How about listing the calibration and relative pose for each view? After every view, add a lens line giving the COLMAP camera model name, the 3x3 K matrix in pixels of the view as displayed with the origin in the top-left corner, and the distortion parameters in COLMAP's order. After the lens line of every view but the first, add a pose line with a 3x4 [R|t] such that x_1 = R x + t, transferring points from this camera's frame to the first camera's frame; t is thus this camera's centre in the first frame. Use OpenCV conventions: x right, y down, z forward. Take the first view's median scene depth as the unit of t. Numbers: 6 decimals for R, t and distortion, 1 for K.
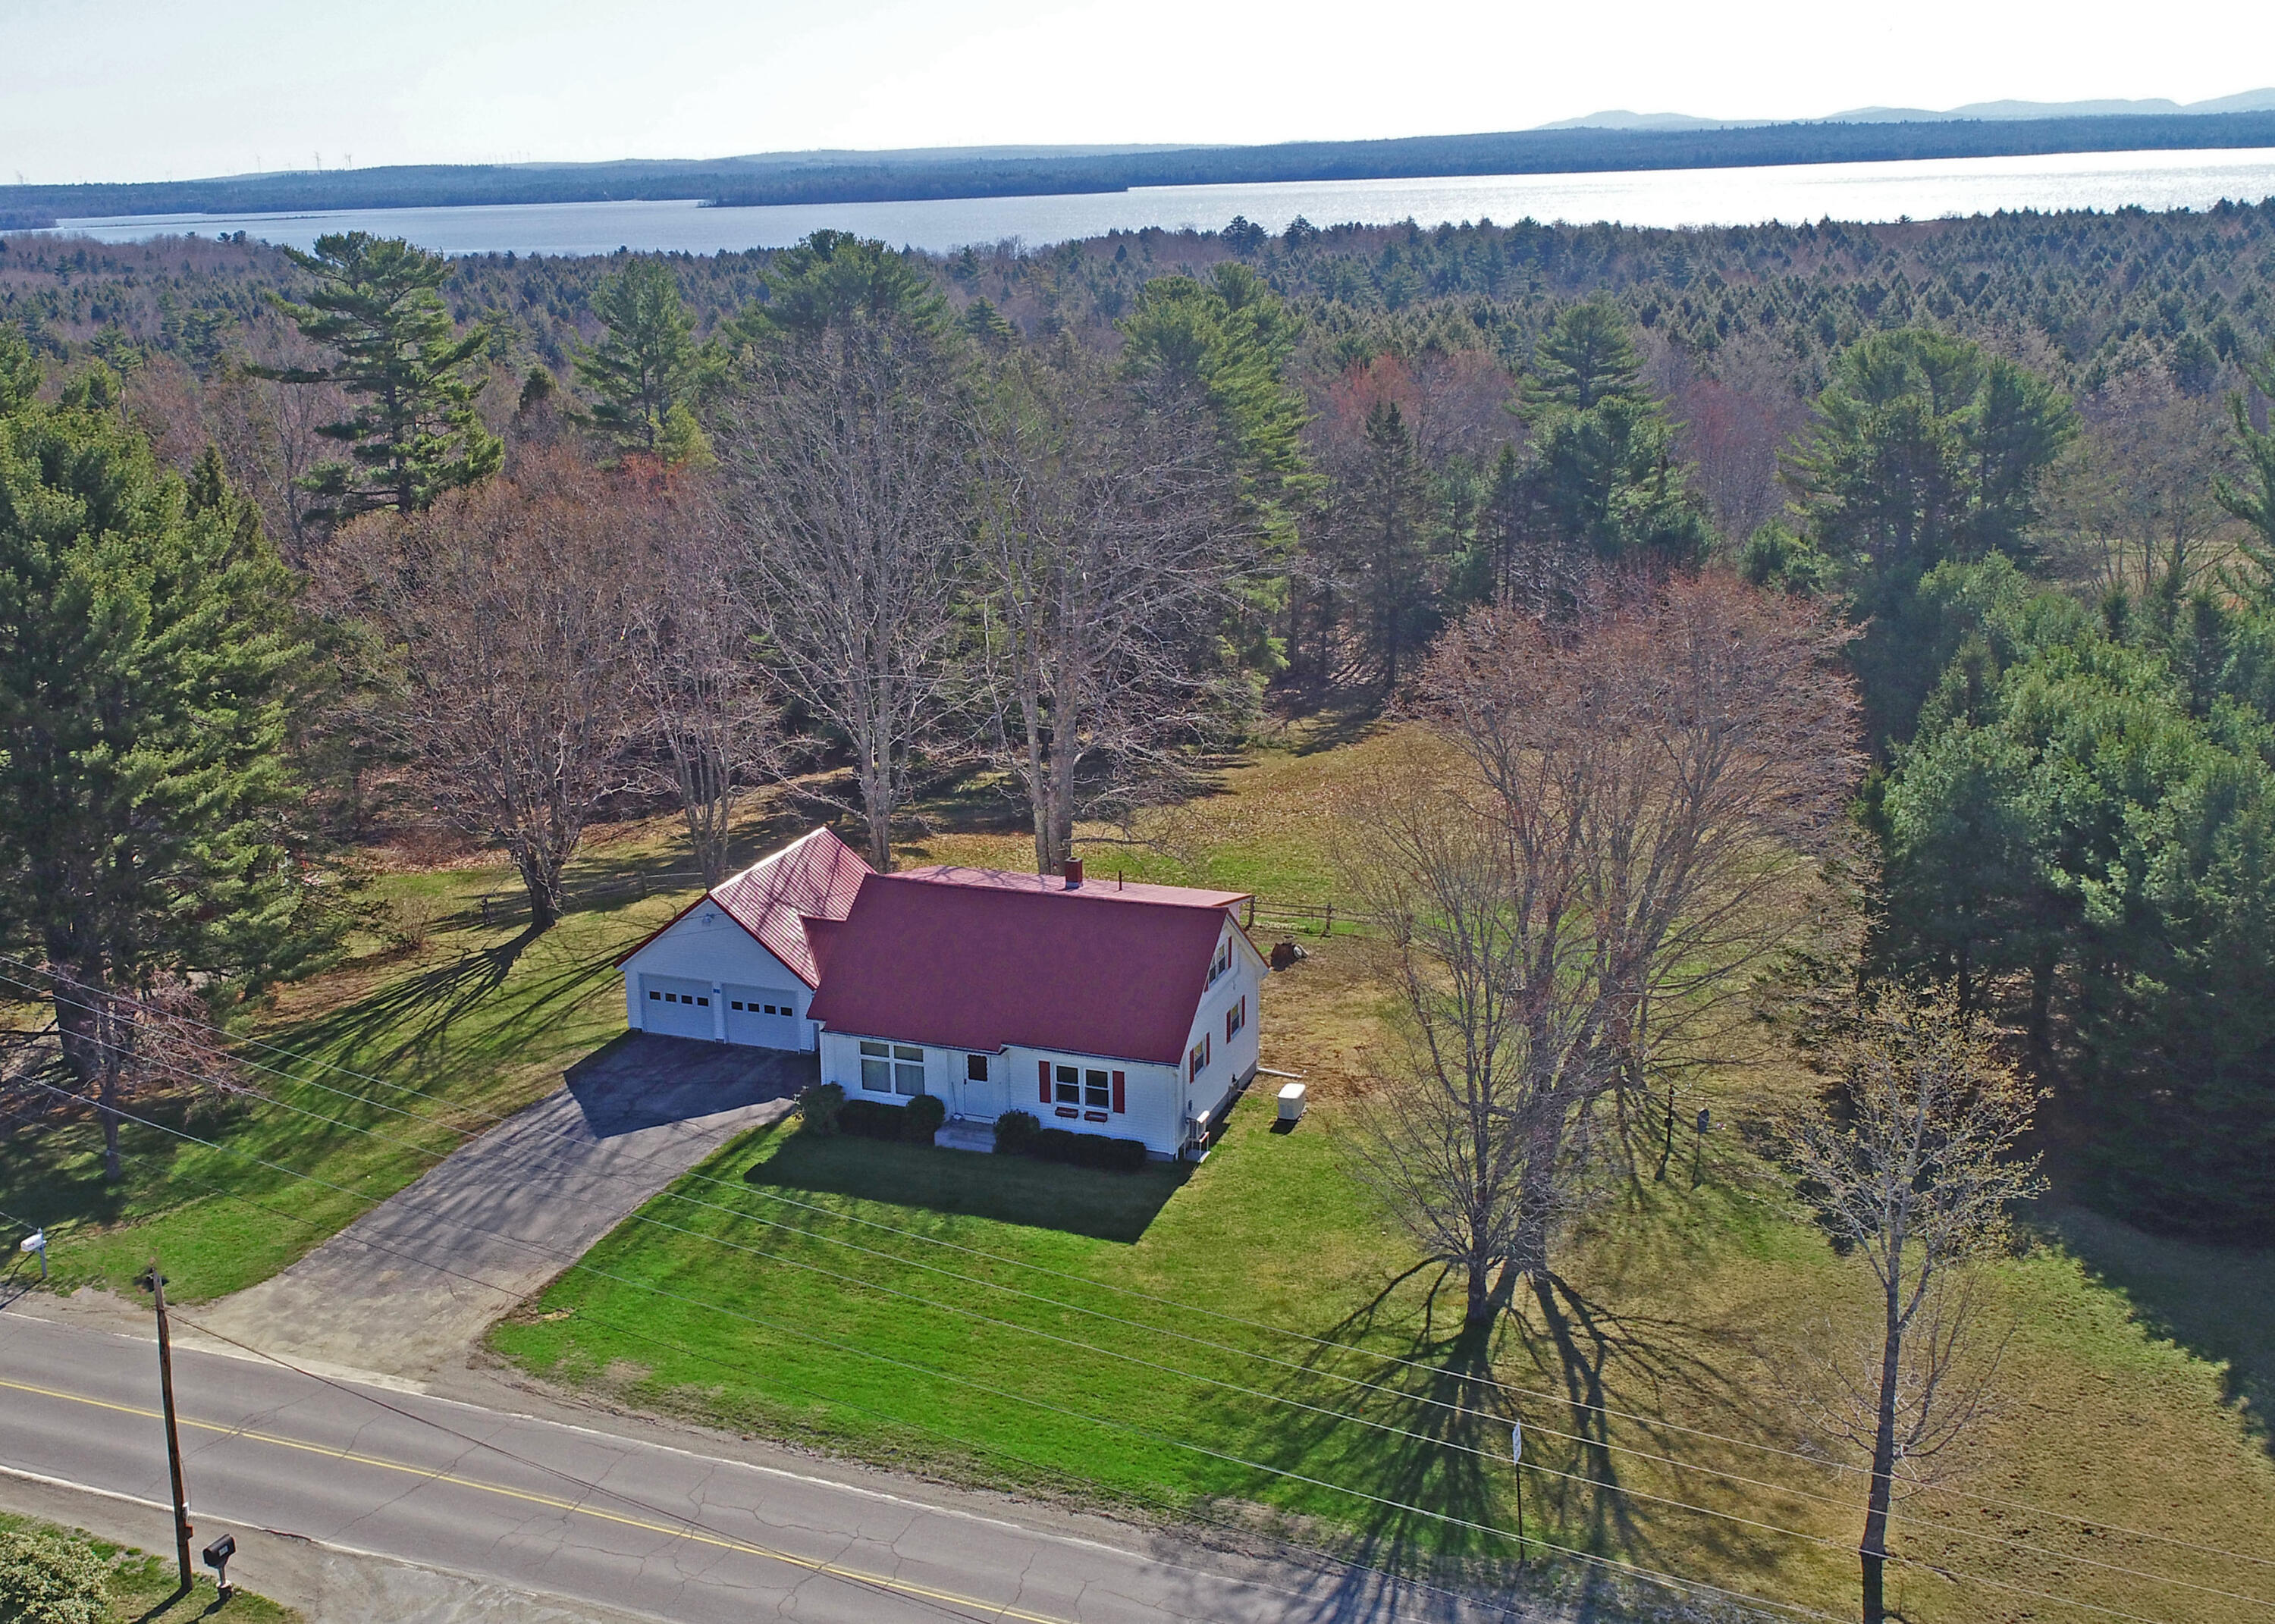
lens RADIAL K [[2461.7, 0, 938.6], [0, 2461.7, 834.6], [0, 0, 1]] dist [0.003131, -0.002903]
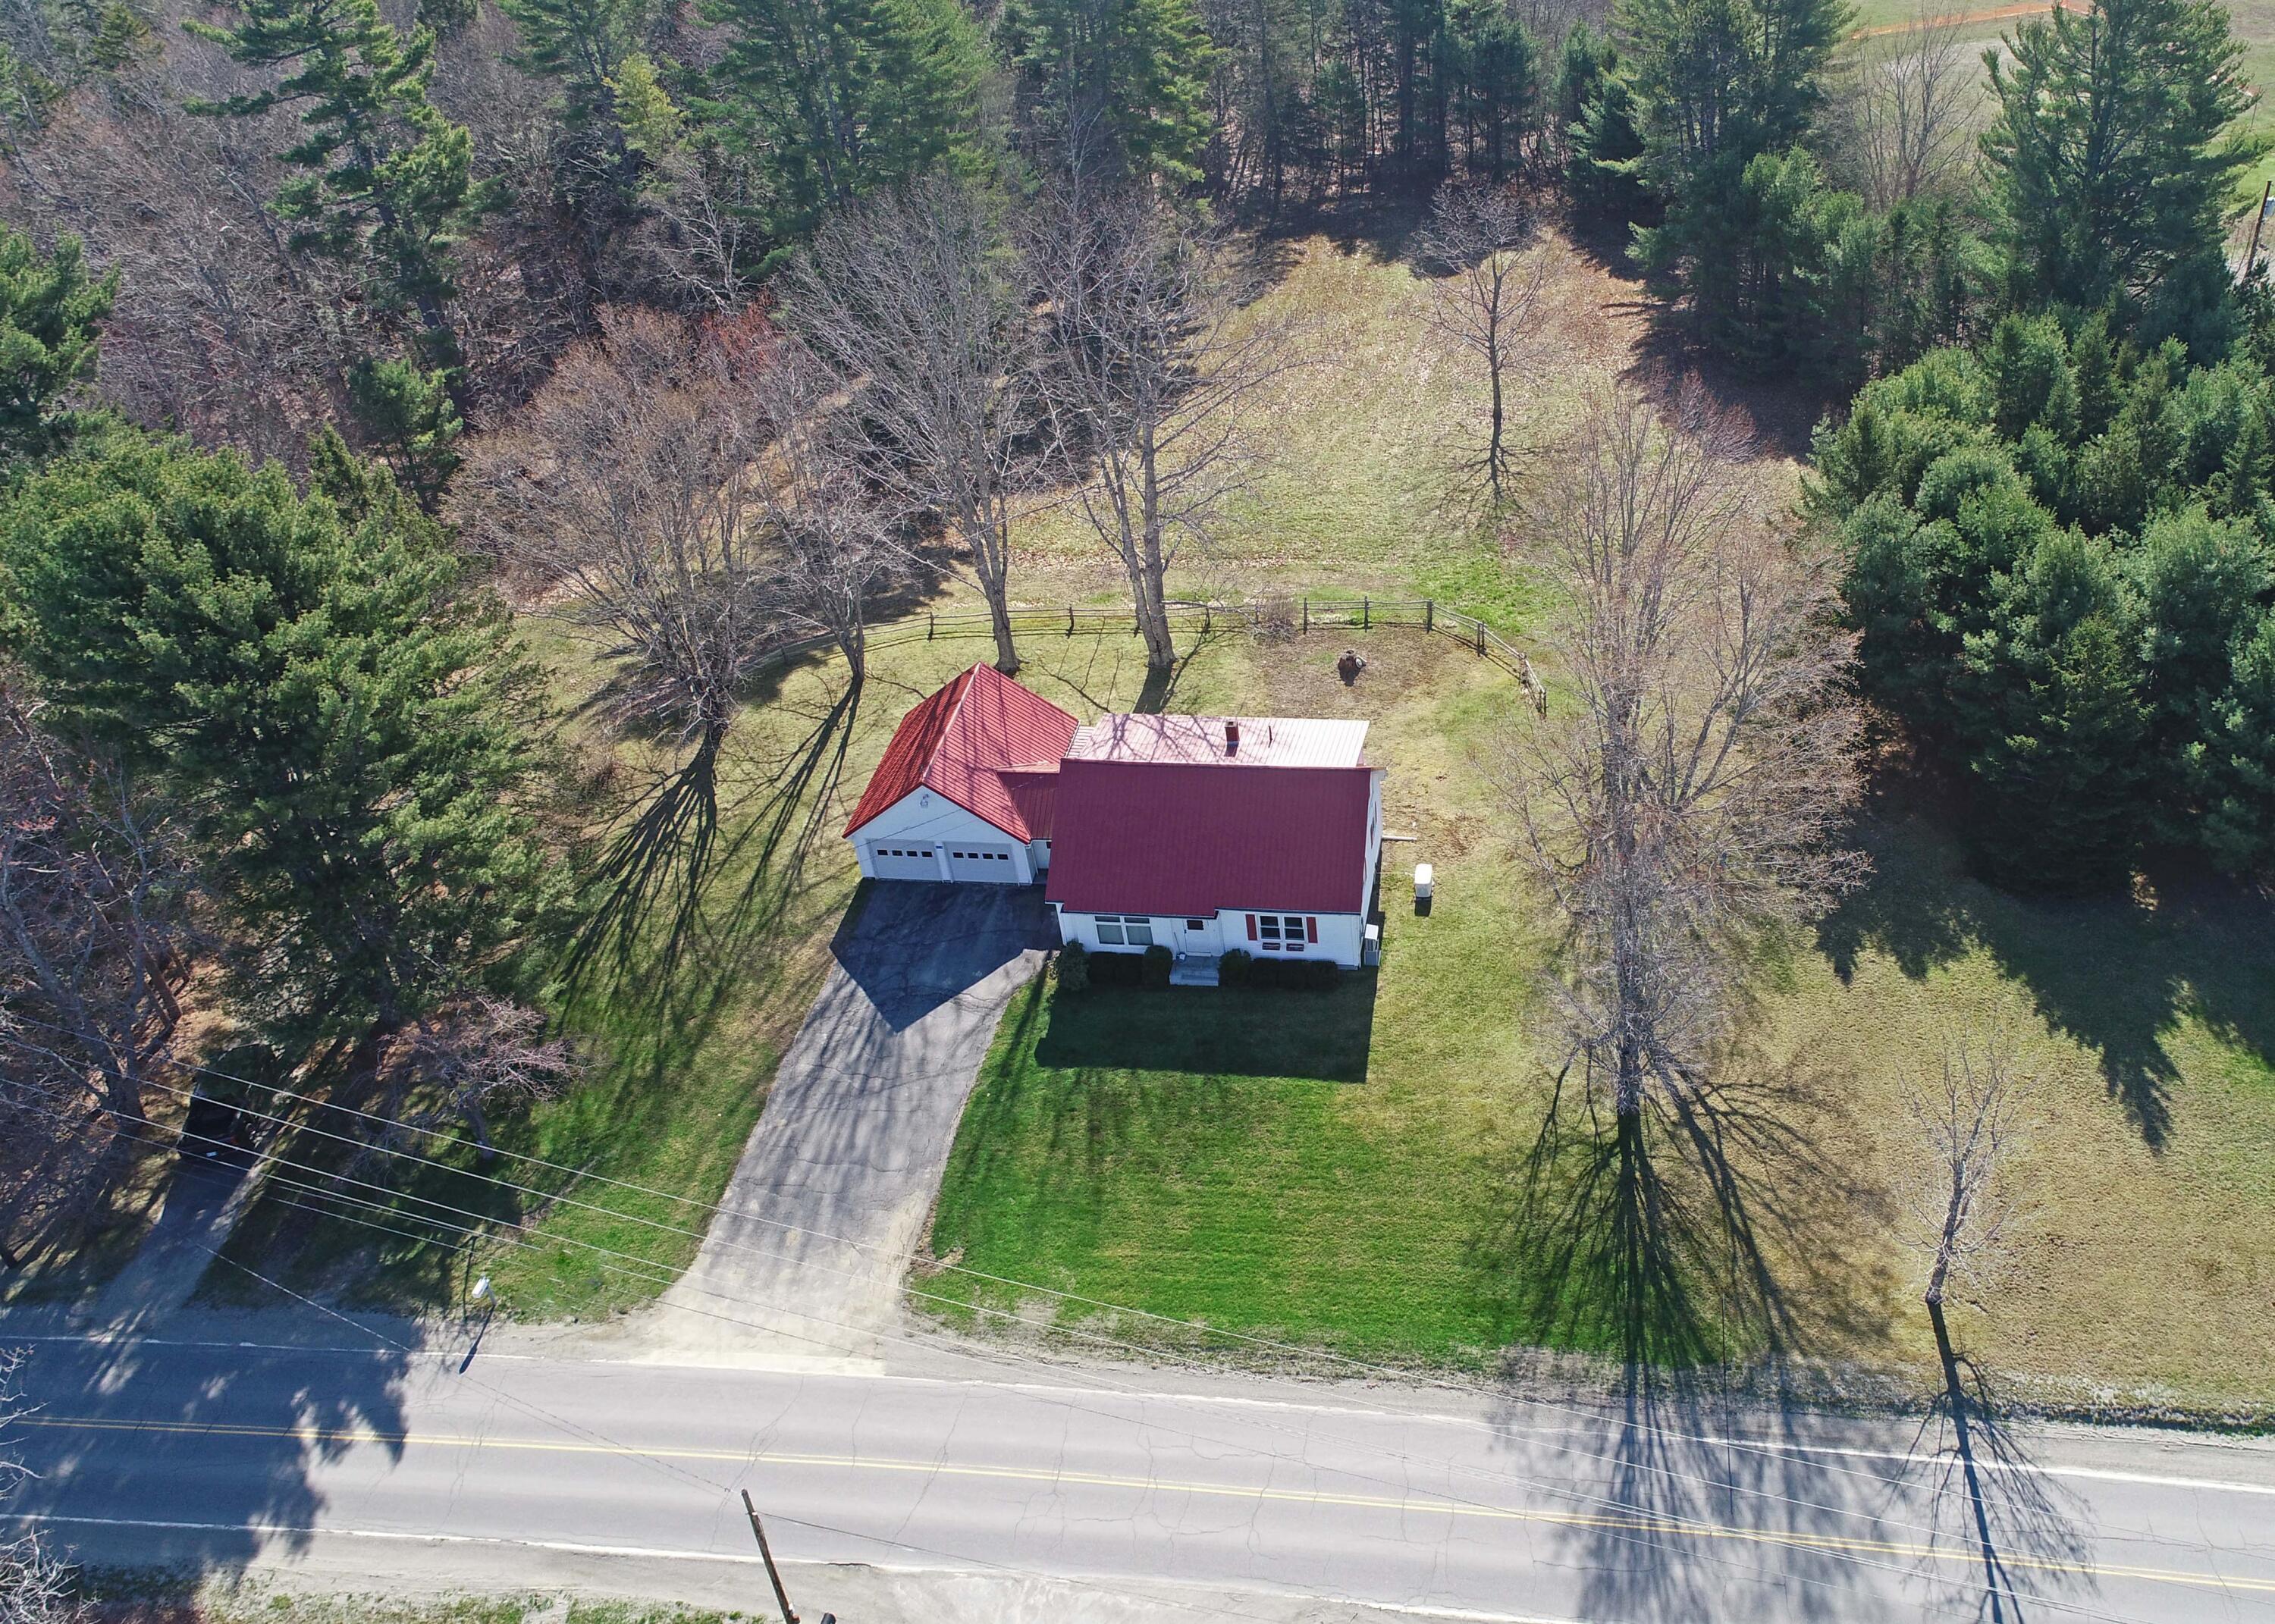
lens RADIAL K [[1977.5, 0, 1412.6], [0, 1977.5, 814.5], [0, 0, 1]] dist [0.001292, -0.001967]
pose [[0.948560, -0.196622, 0.248142, -0.122061], [0.090340, 0.919285, 0.383084, -0.343073], [-0.303436, -0.340961, 0.889760, 0.082669]]
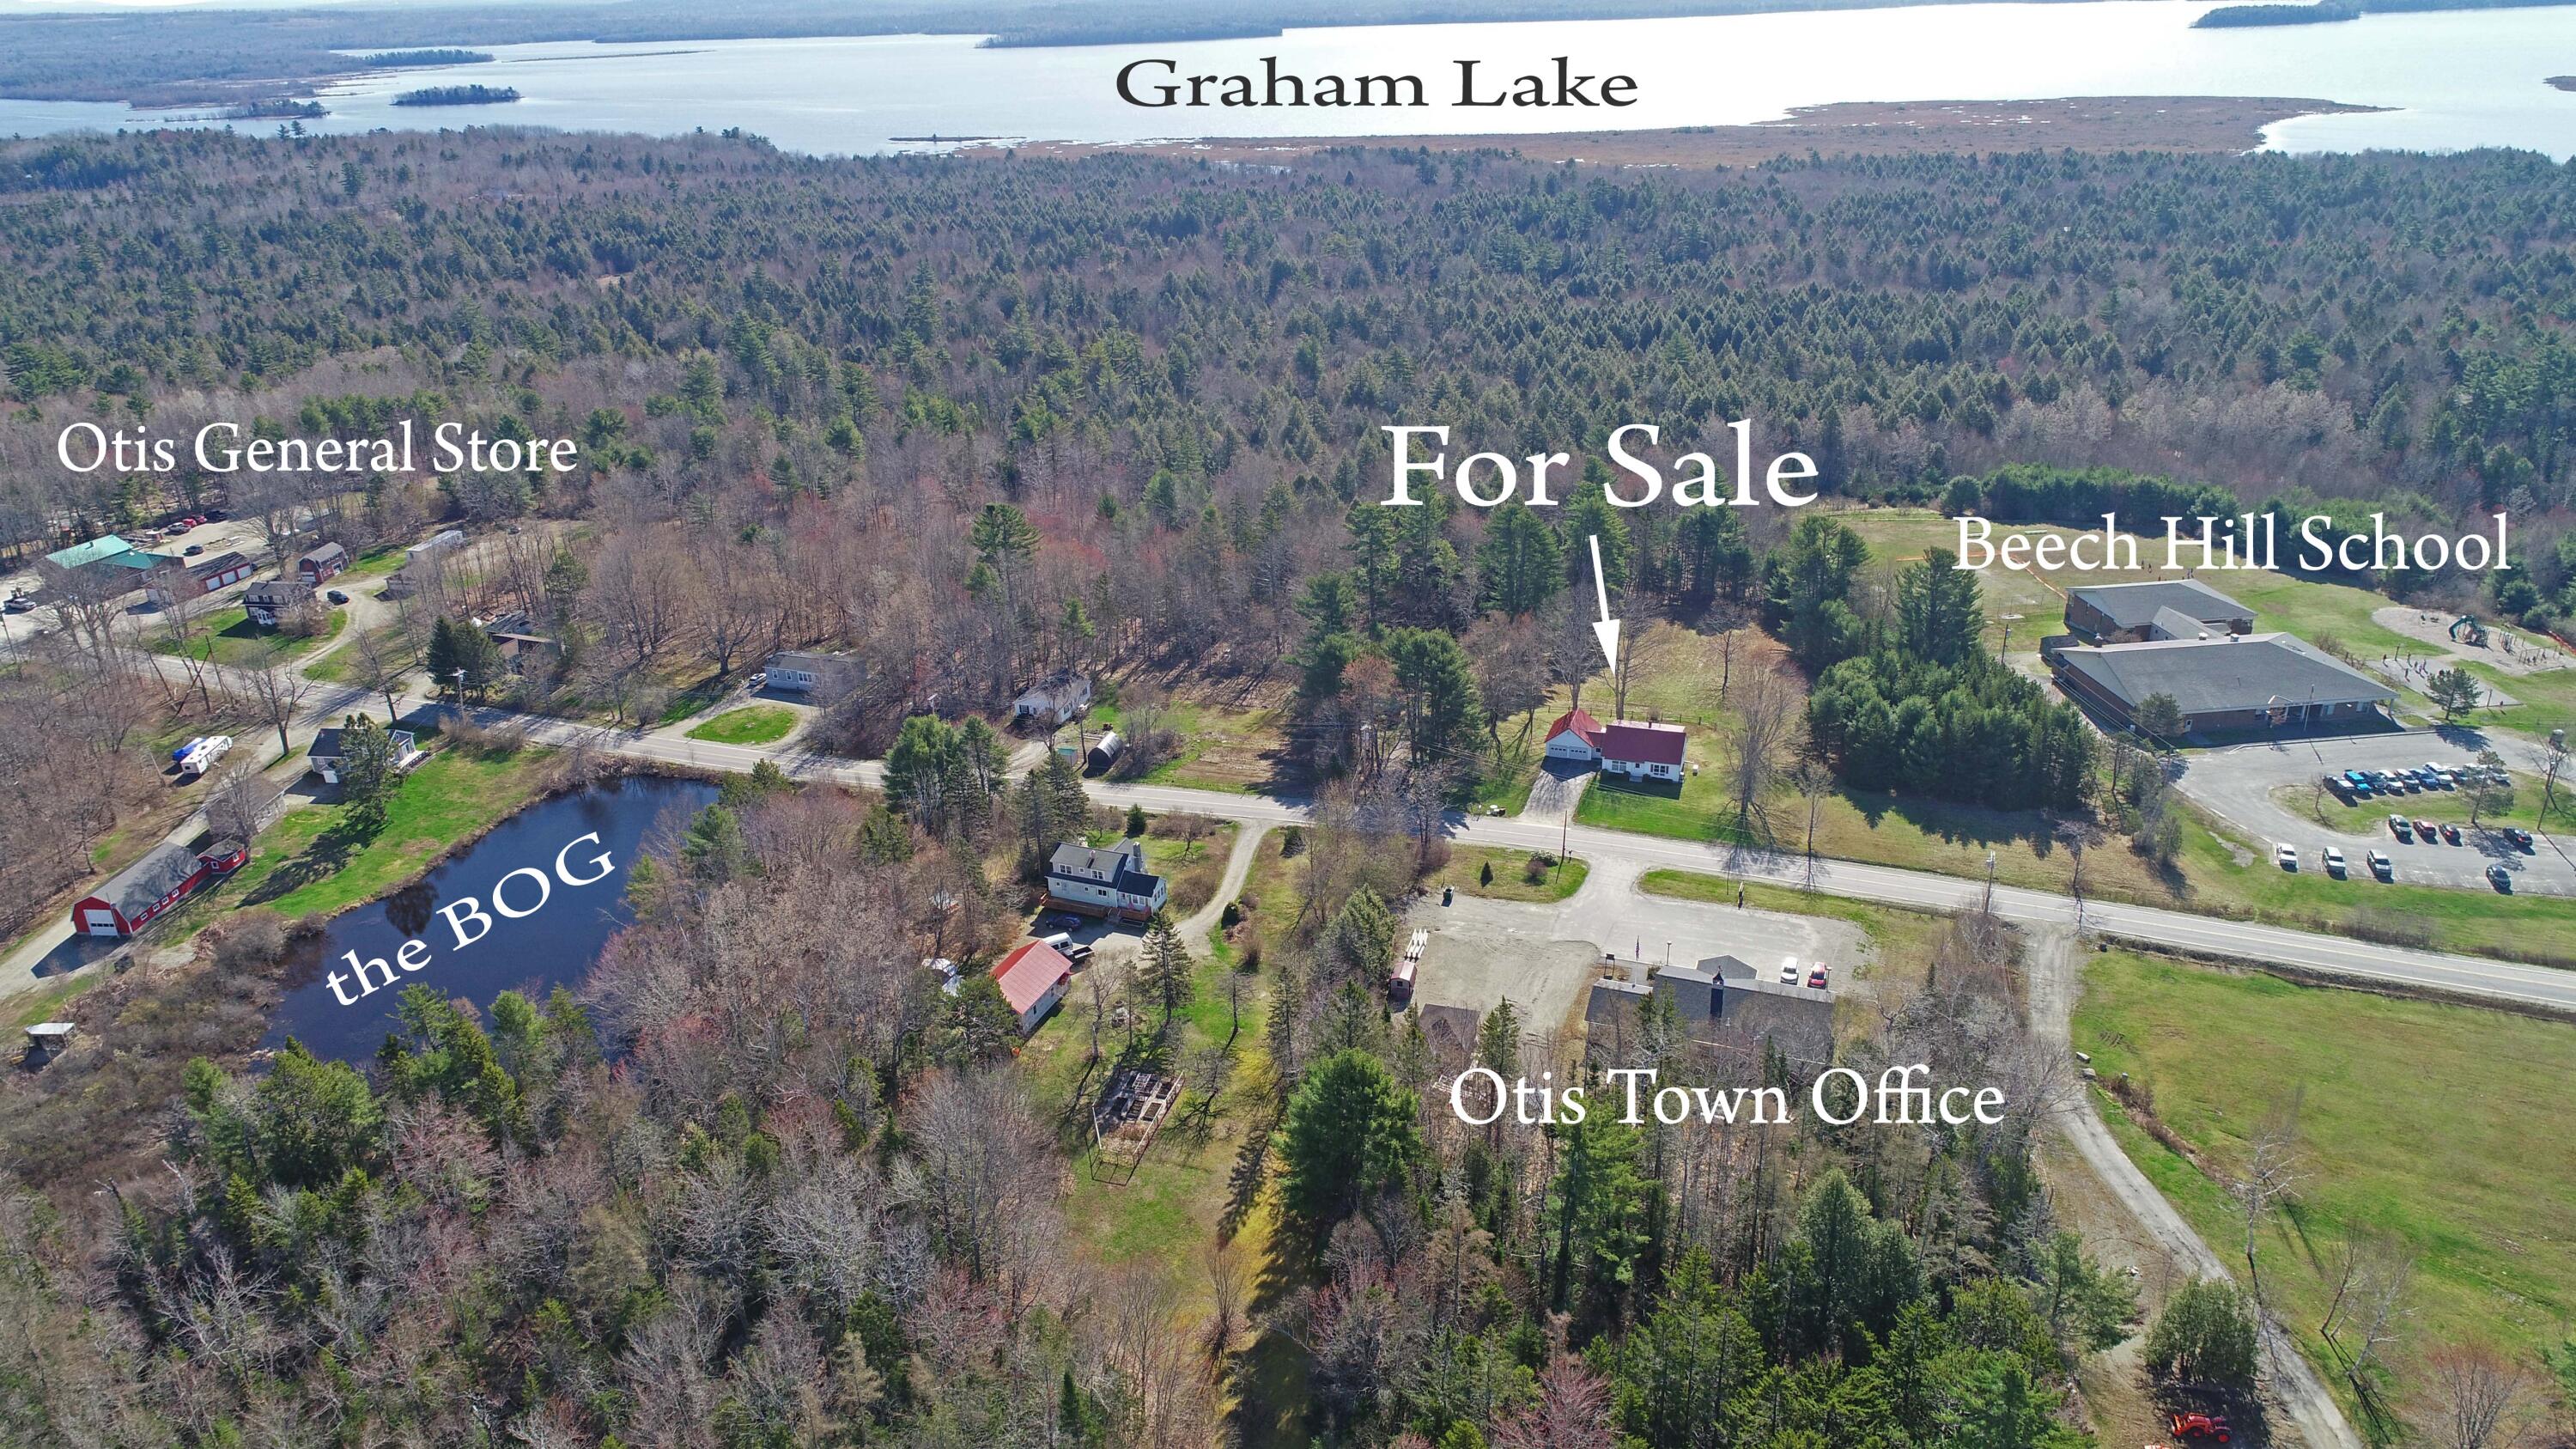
lens RADIAL K [[1783.5, 0, 1288.0], [0, 1783.5, 724.5], [0, 0, 1]] dist [0.001991, 0.001148]
pose [[0.995372, -0.033220, 0.090177, -1.051771], [0.020474, 0.990115, 0.138753, -0.523919], [-0.093896, -0.136265, 0.986213, -2.598647]]
